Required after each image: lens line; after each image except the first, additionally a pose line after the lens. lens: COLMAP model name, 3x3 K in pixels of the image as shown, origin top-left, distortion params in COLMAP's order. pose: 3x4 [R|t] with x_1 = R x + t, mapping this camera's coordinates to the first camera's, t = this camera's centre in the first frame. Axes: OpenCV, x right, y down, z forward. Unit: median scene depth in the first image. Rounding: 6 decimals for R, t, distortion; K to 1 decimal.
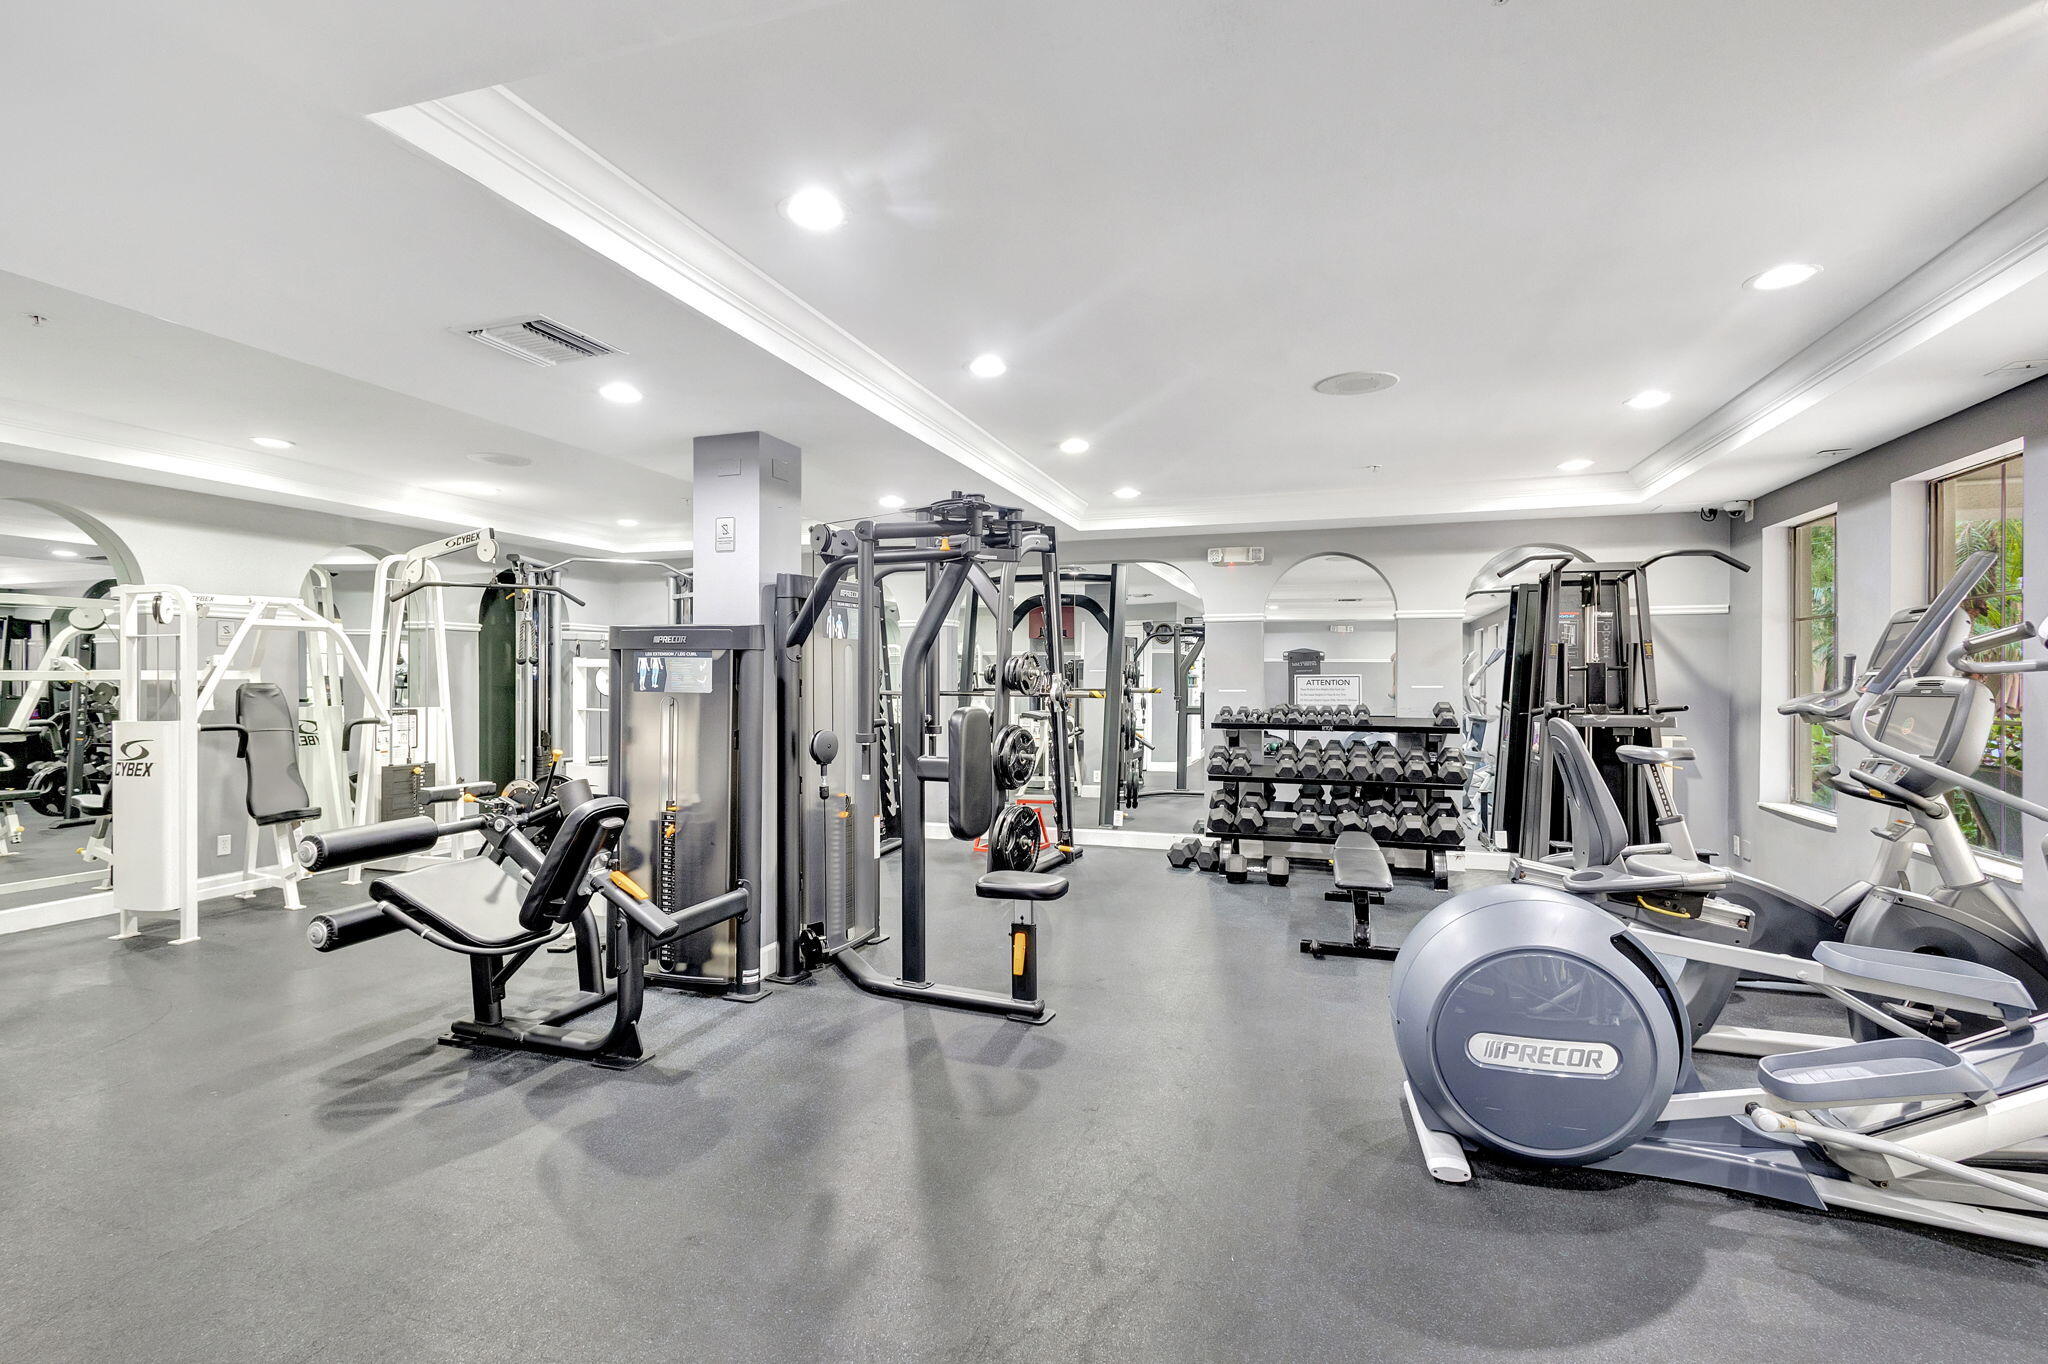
lens RADIAL K [[964.0, 0, 1018.2], [0, 964.0, 681.7], [0, 0, 1]] dist [0.001955, 0.001262]
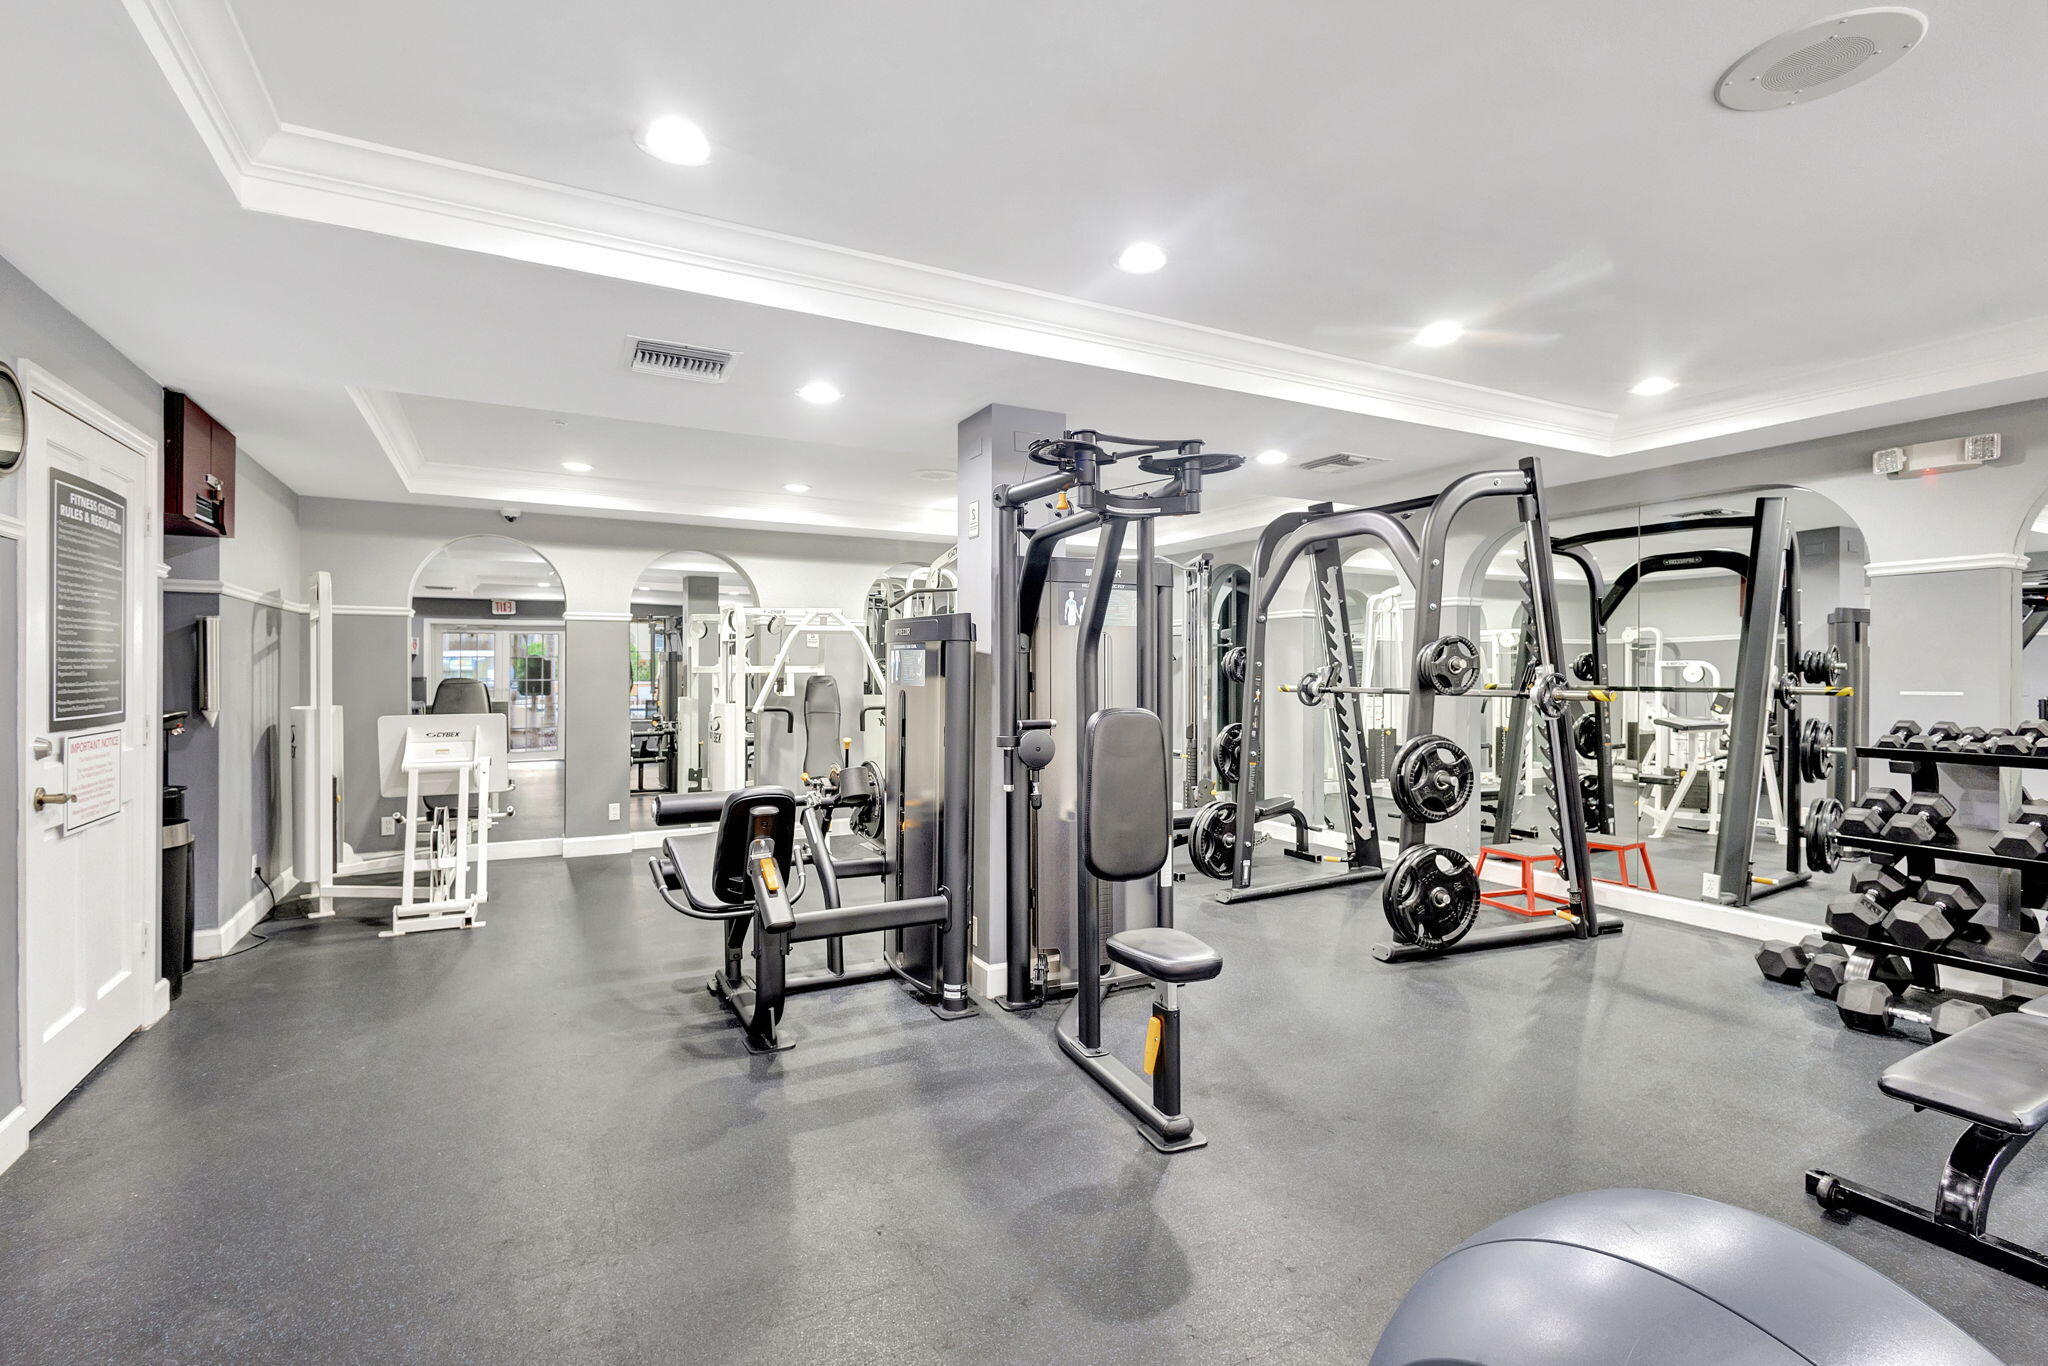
lens RADIAL K [[964.0, 0, 1023.4], [0, 964.0, 676.0], [0, 0, 1]] dist [0.001955, 0.001262]
pose [[0.719070, 0.001885, -0.694935, 0.309854], [-0.003125, 0.999995, -0.000521, 0.001224], [0.694931, 0.002546, 0.719072, 0.282894]]
